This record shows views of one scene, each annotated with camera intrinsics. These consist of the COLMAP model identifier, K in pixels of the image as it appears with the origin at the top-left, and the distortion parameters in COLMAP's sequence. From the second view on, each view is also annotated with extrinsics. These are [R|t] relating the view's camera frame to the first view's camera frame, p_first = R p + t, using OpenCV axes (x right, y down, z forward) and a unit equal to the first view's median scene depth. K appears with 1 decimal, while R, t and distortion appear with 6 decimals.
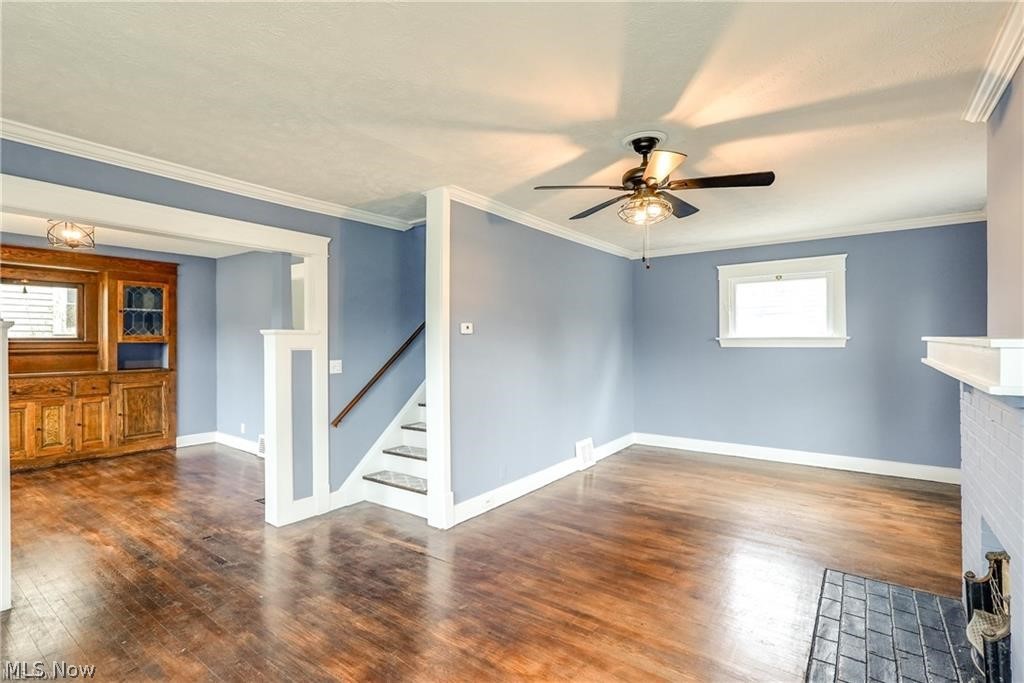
lens RADIAL K [[494.5, 0, 531.1], [0, 494.5, 340.9], [0, 0, 1]] dist [-0.002381, -0.000171]
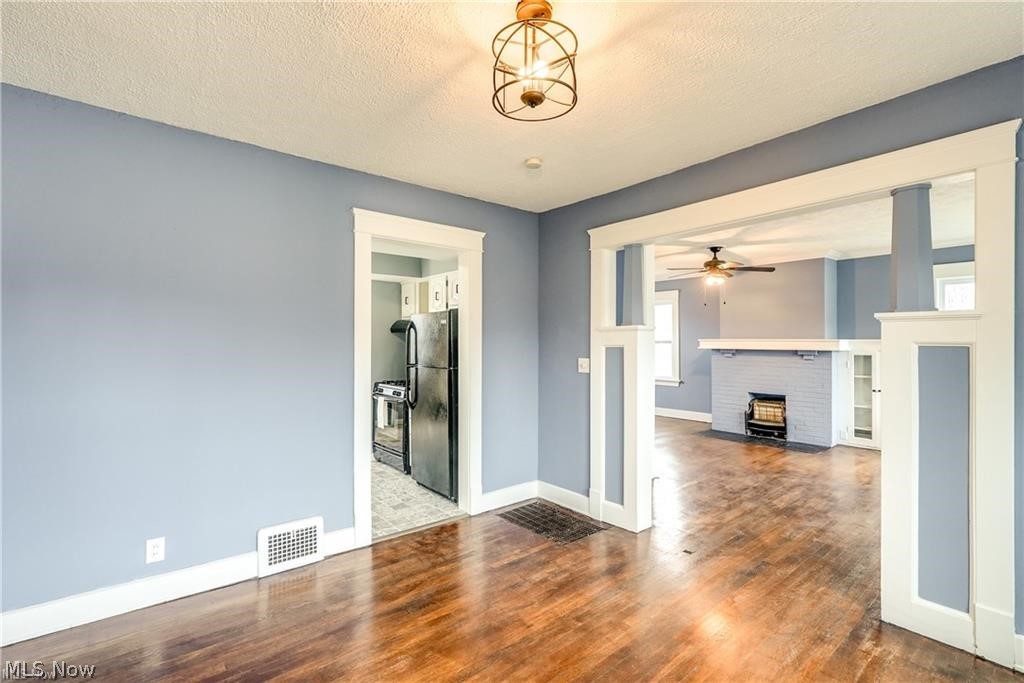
lens RADIAL K [[466.8, 0, 514.6], [0, 466.8, 340.8], [0, 0, 1]] dist [-0.005192, -0.000017]
pose [[0.236109, 0.007811, 0.971695, -0.949527], [0.000731, 0.999966, -0.008216, 0.010210], [-0.971726, 0.002650, 0.236095, 0.670914]]
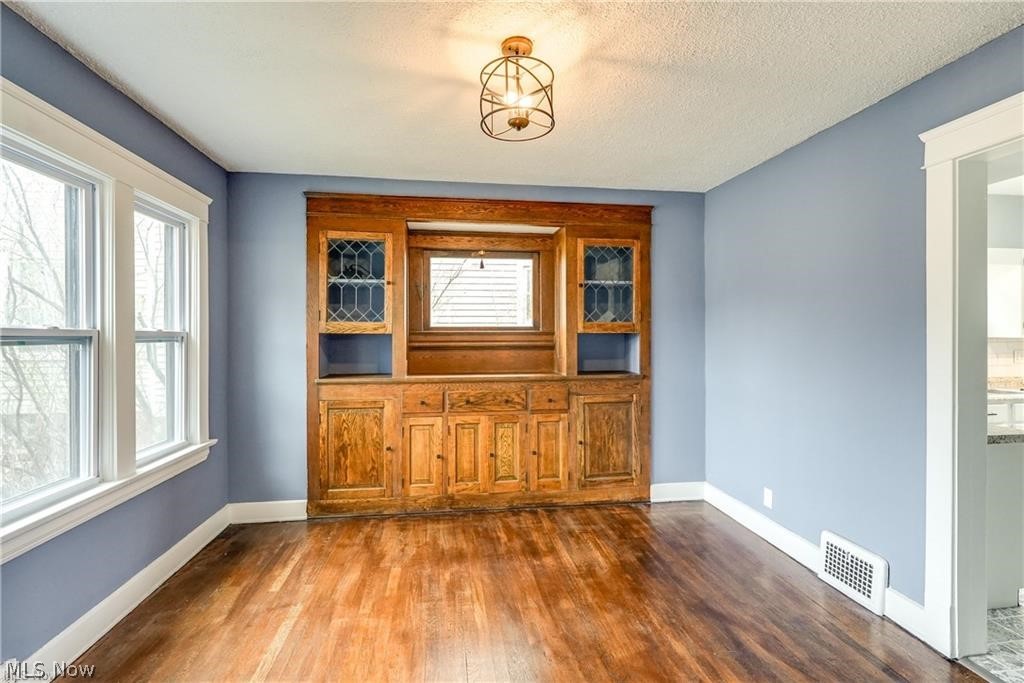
lens RADIAL K [[466.8, 0, 514.6], [0, 466.8, 340.8], [0, 0, 1]] dist [-0.005192, -0.000017]
pose [[0.702389, 0.007571, -0.711753, -0.453410], [0.001305, 0.999928, 0.011924, 0.006422], [0.711792, -0.009304, 0.702329, 0.503031]]
